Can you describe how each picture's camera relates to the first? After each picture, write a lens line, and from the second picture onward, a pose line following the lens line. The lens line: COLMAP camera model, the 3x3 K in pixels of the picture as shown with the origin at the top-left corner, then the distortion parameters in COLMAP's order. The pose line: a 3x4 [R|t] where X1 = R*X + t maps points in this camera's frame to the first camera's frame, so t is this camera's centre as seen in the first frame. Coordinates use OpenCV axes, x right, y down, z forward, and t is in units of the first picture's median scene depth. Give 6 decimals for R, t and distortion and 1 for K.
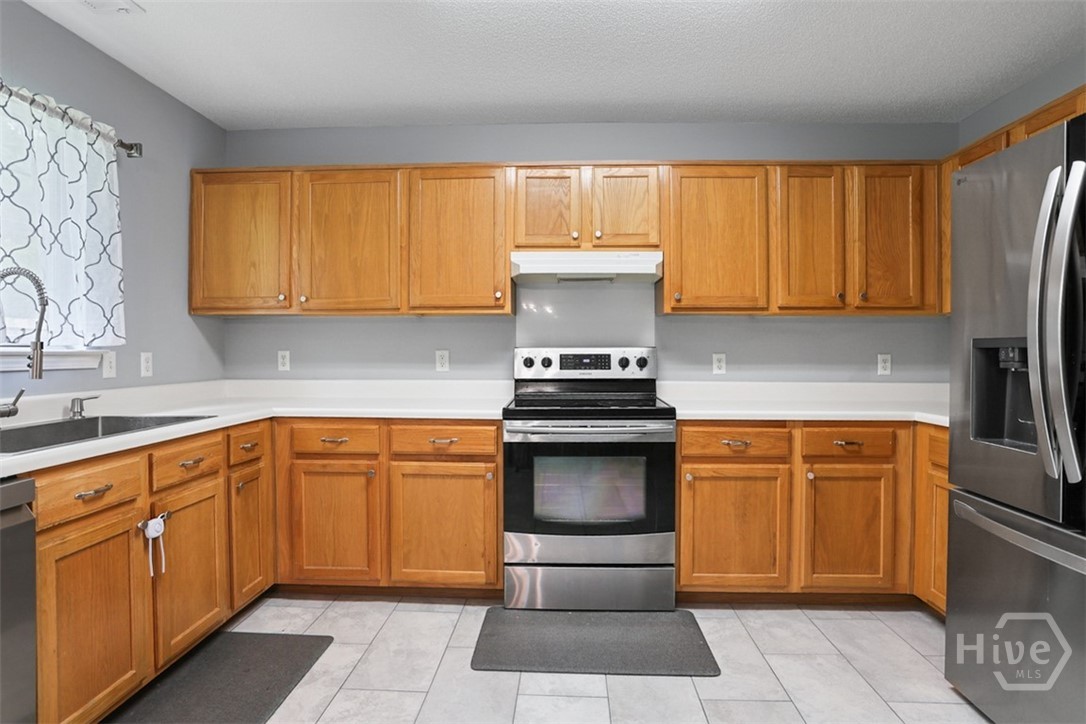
lens RADIAL K [[566.3, 0, 543.3], [0, 566.3, 354.7], [0, 0, 1]] dist [-0.012858, 0.011305]
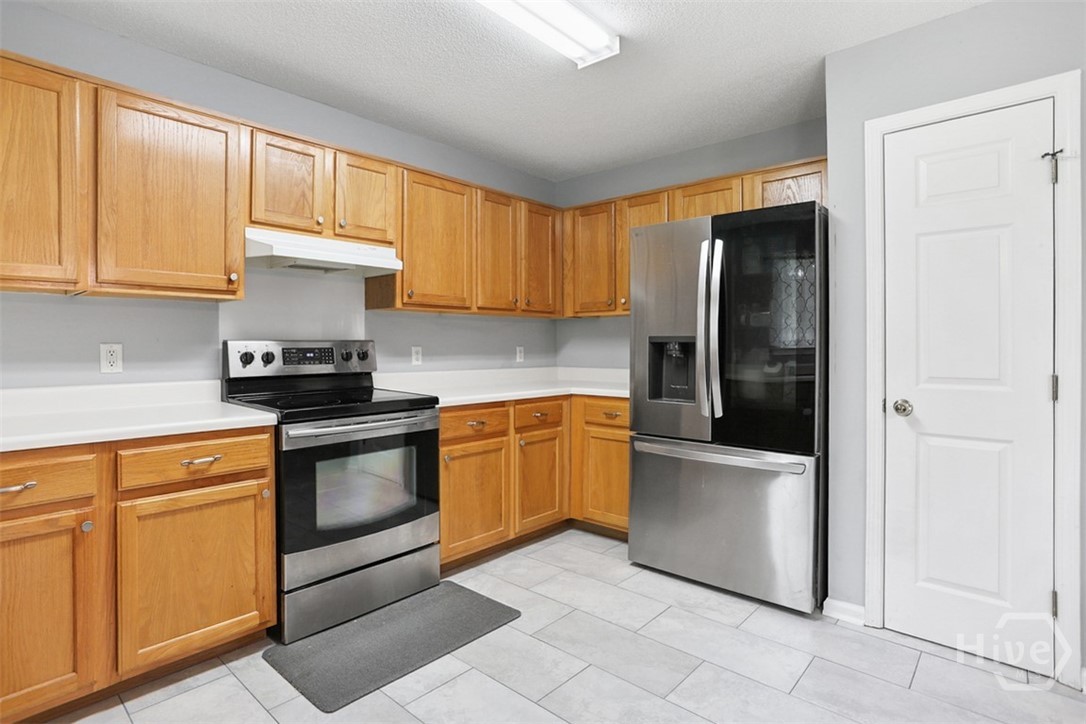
lens RADIAL K [[566.3, 0, 527.9], [0, 566.3, 339.5], [0, 0, 1]] dist [-0.012858, 0.011305]
pose [[0.656666, 0.003461, 0.754173, -0.464739], [0.005272, 0.999944, -0.009179, -0.005212], [-0.754163, 0.010003, 0.656611, 0.151915]]
